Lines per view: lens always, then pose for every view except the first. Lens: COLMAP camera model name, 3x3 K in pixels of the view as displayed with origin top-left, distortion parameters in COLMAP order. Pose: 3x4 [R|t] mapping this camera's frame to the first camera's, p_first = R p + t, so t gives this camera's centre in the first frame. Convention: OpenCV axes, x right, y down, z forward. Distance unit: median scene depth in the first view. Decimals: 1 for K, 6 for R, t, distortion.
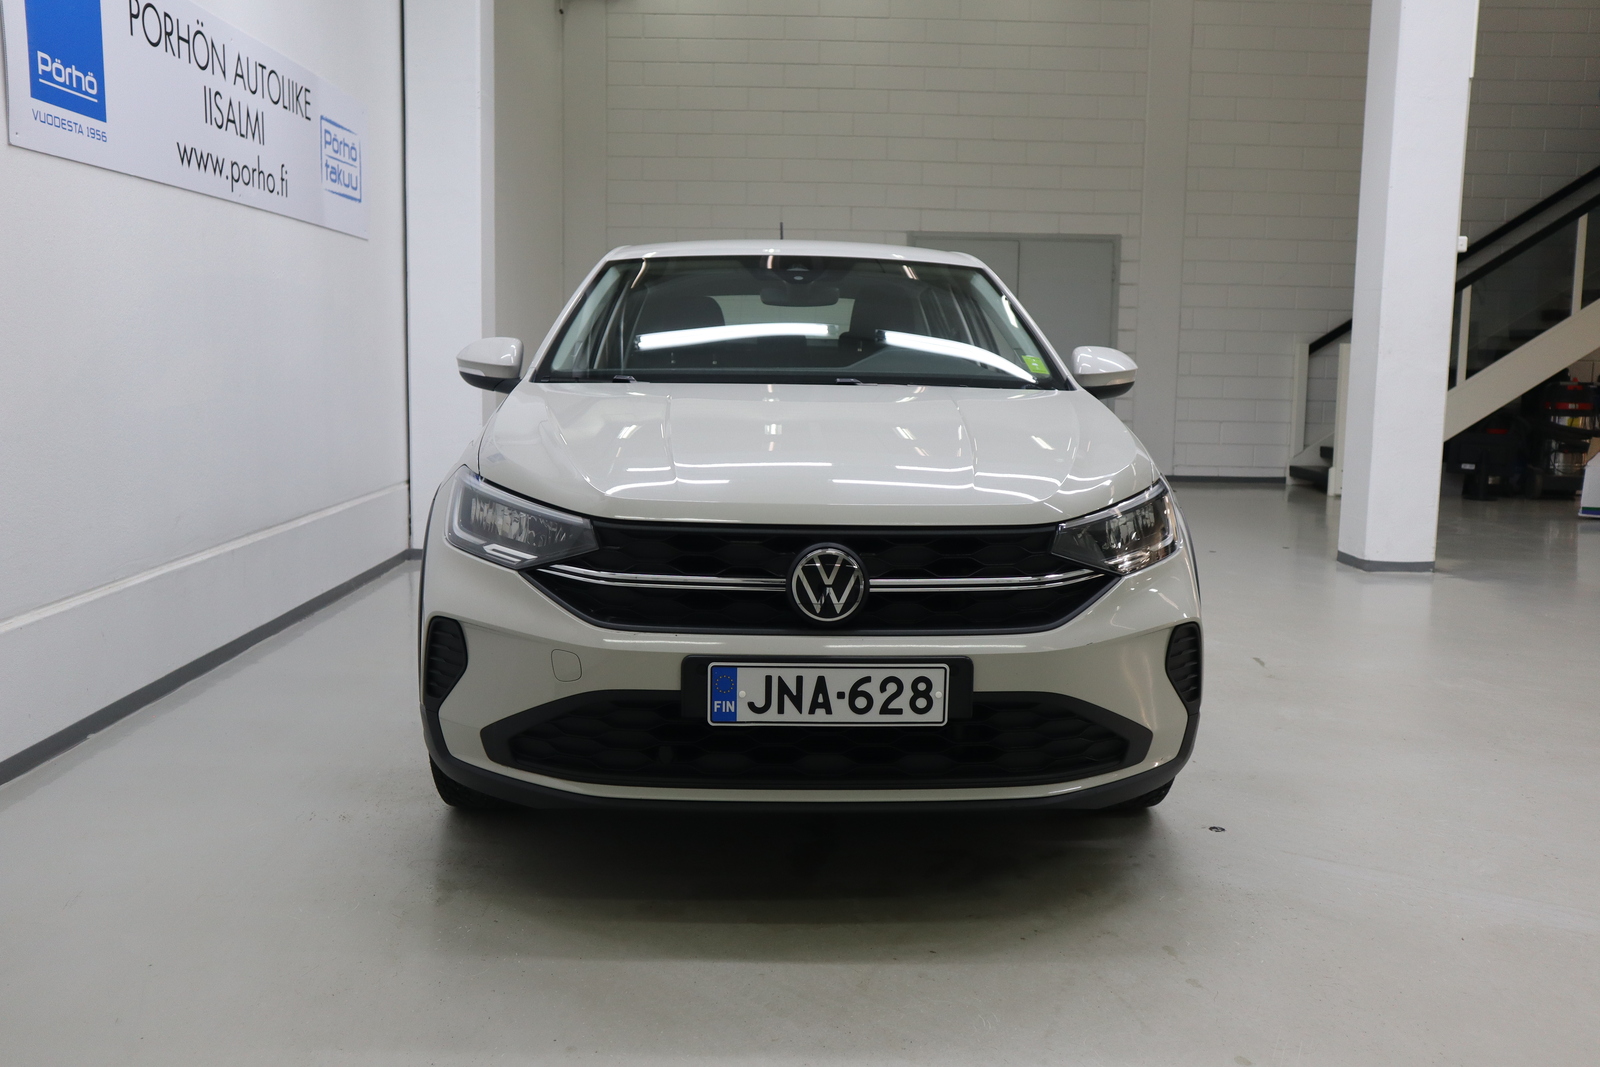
lens RADIAL K [[1349.4, 0, 800.0], [0, 1349.4, 533.5], [0, 0, 1]] dist [-0.033969, -0.004309]
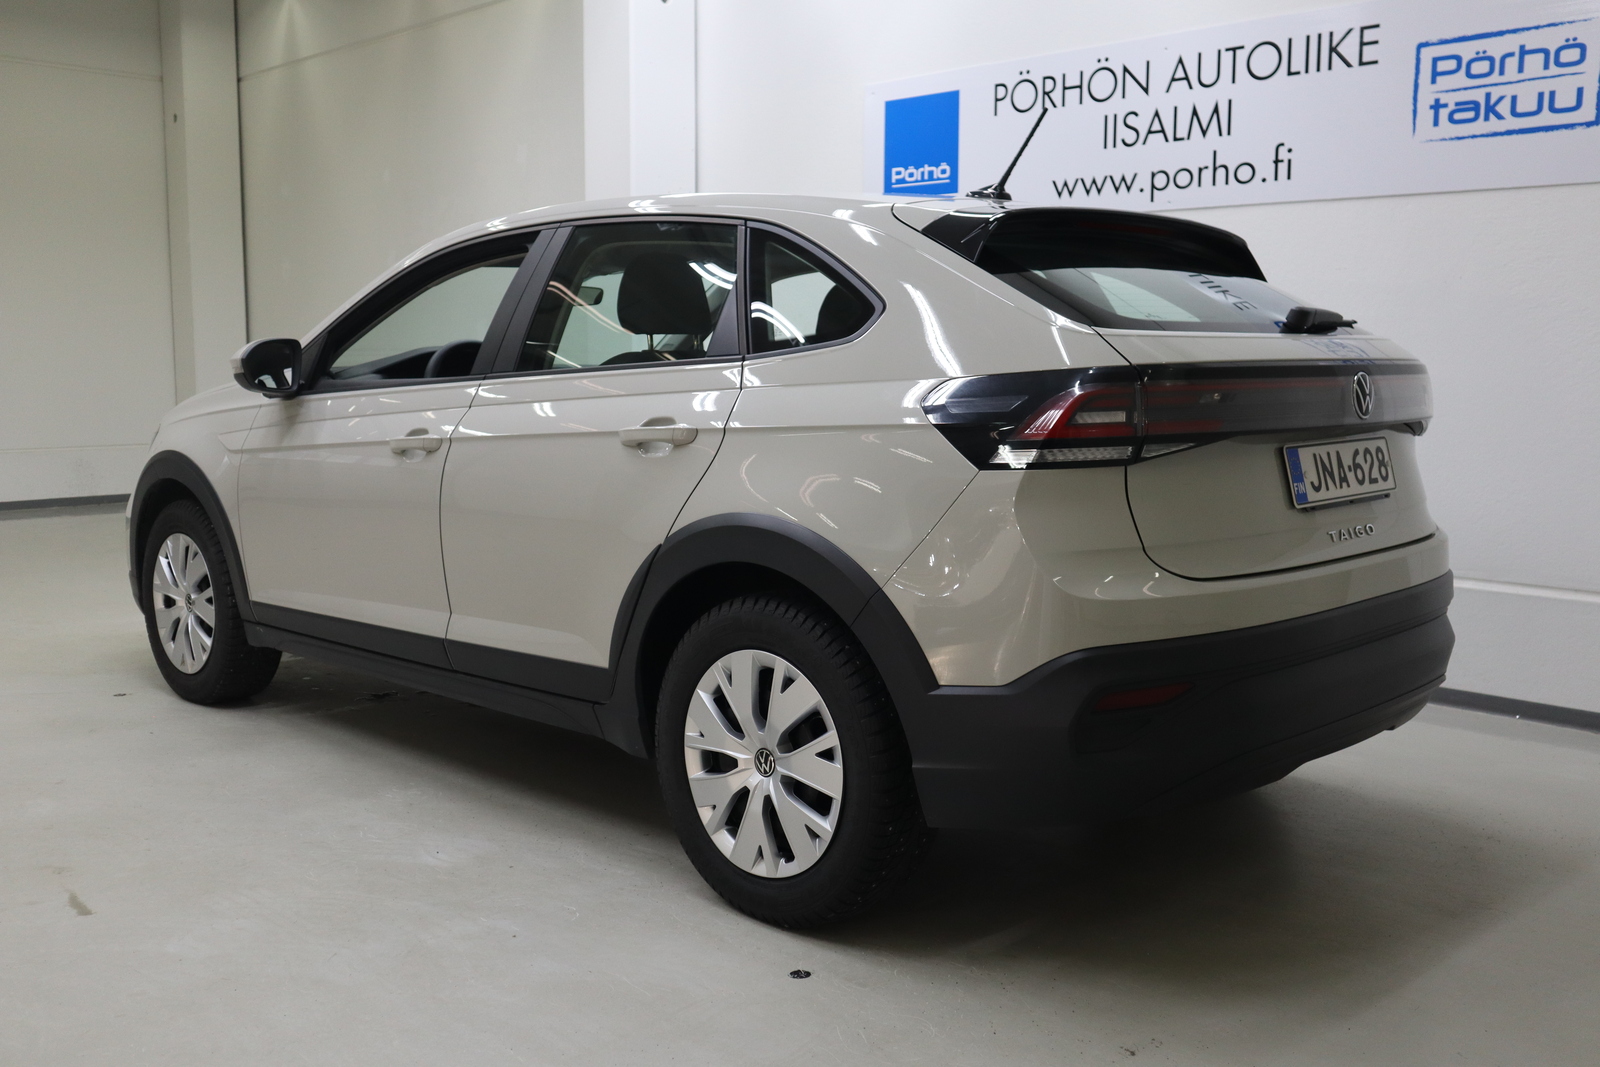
lens RADIAL K [[1485.1, 0, 800.0], [0, 1485.1, 533.5], [0, 0, 1]] dist [-0.029275, 0.011353]
pose [[-0.732062, 0.065097, -0.678120, 0.580345], [-0.107640, 0.971866, 0.209498, -0.230648], [0.672680, 0.226358, -0.704460, 1.767577]]
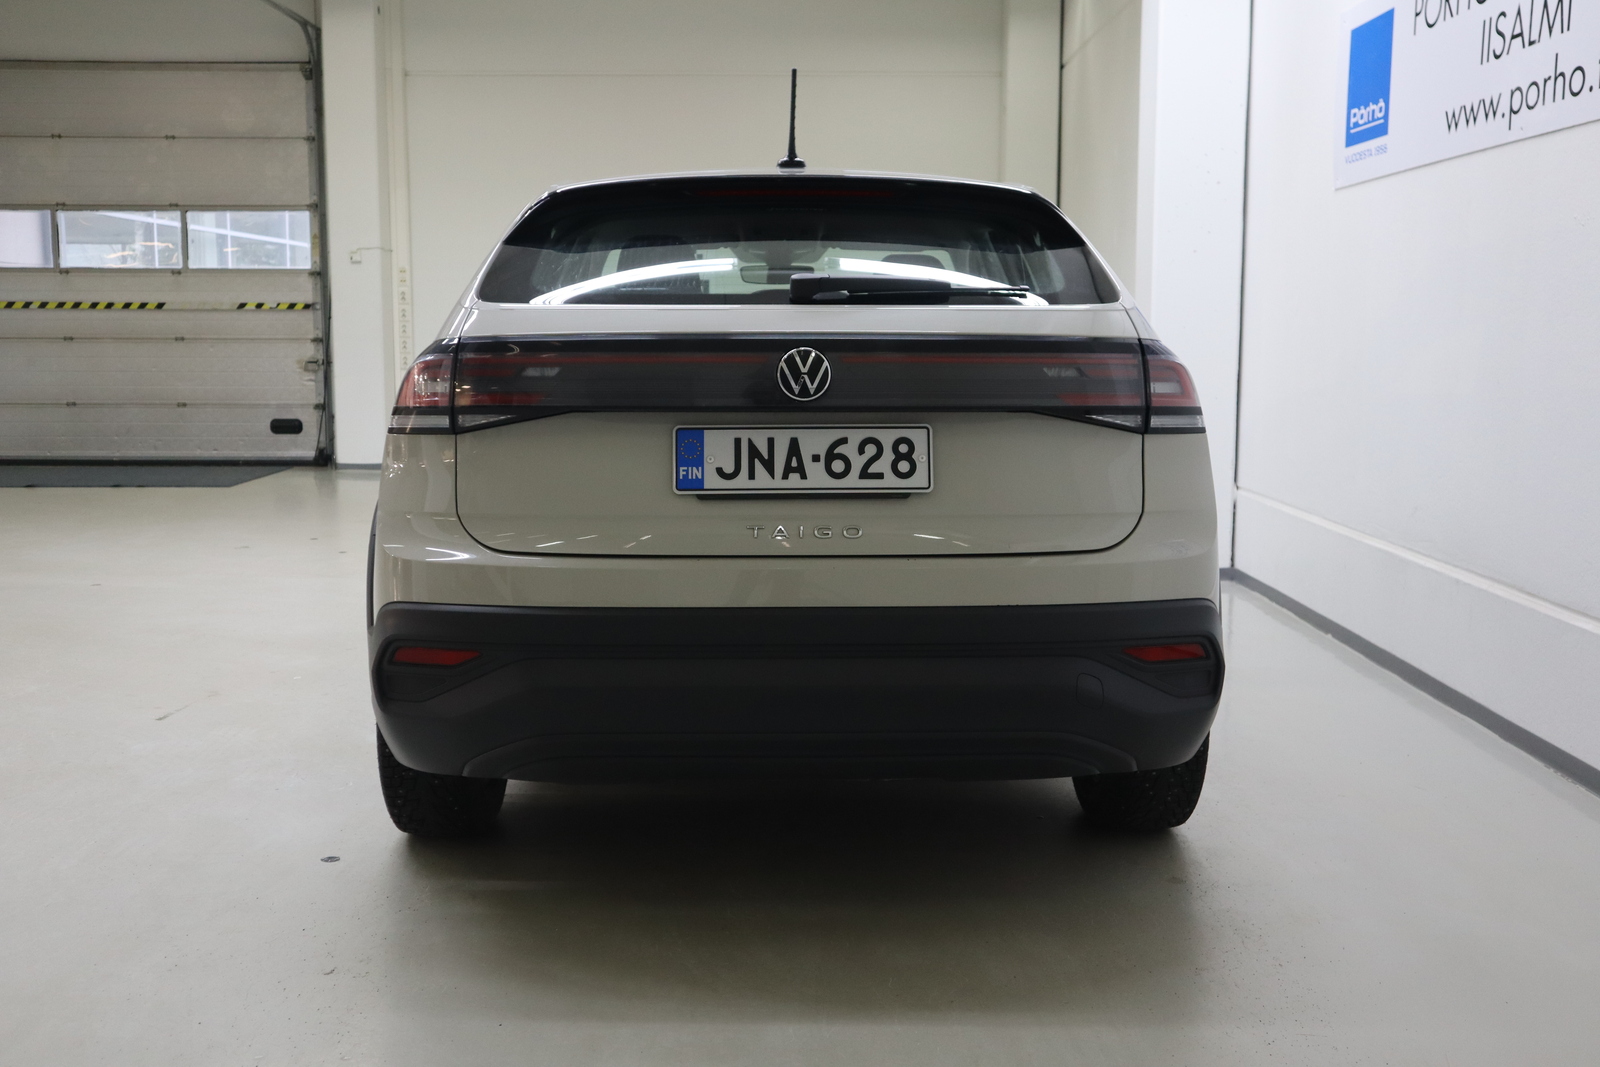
lens RADIAL K [[1582.4, 0, 800.0], [0, 1582.4, 533.5], [0, 0, 1]] dist [0.003405, 0.022501]
pose [[-0.999744, -0.018674, 0.012763, -0.035040], [-0.014678, 0.964935, 0.262077, -0.280333], [-0.017209, 0.261822, -0.964963, 2.062549]]
